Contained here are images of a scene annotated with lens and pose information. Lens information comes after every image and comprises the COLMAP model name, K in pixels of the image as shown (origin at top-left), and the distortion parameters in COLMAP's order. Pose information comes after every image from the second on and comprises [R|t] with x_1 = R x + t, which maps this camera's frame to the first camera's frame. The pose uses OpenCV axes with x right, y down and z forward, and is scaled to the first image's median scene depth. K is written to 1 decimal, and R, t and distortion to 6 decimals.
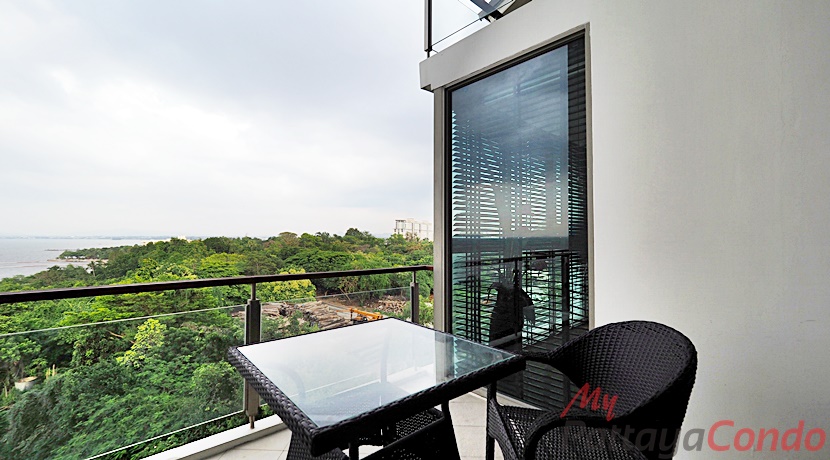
lens RADIAL K [[352.0, 0, 415.0], [0, 352.0, 230.0], [0, 0, 1]] dist [-0.001109, 0.000319]
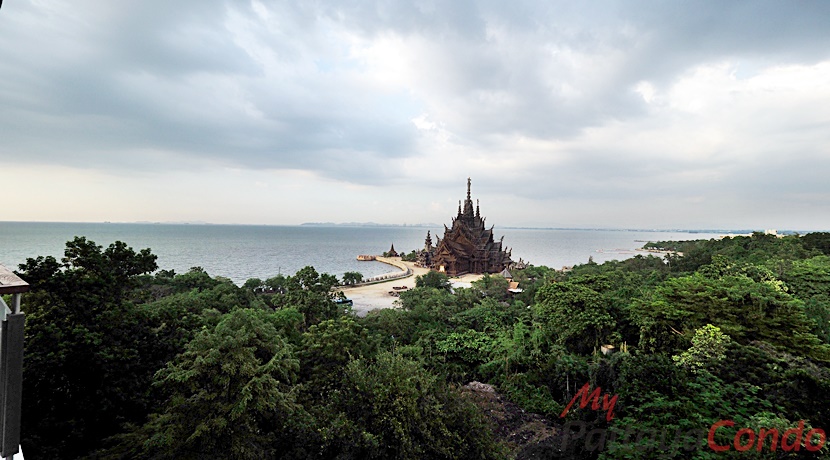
lens RADIAL K [[352.0, 0, 415.0], [0, 352.0, 230.0], [0, 0, 1]] dist [-0.001109, 0.000319]
pose [[0.180428, 0.008959, -0.983547, -0.021088], [0.010145, 0.999888, 0.010969, -0.000035], [0.983536, -0.011958, 0.180317, 0.108226]]
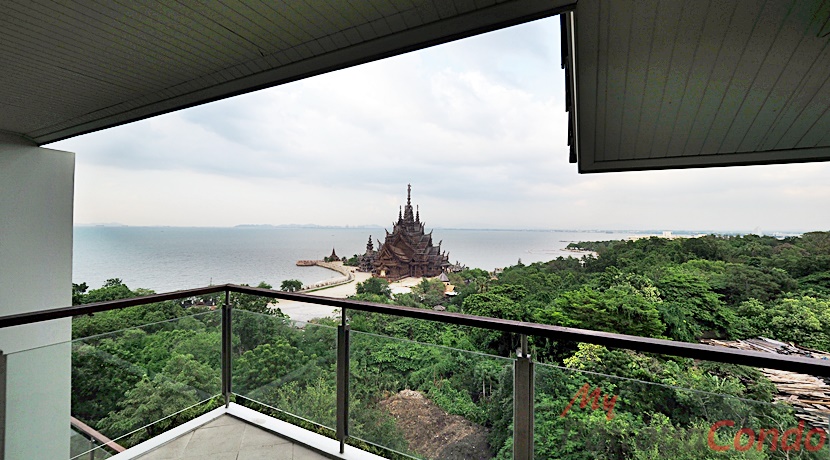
lens RADIAL K [[362.6, 0, 419.7], [0, 362.6, 217.2], [0, 0, 1]] dist [0.016584, -0.012589]
pose [[0.331540, 0.003898, -0.943433, 0.113289], [0.012340, 0.999888, 0.008467, -0.104068], [0.943360, -0.014449, 0.331455, 0.123812]]
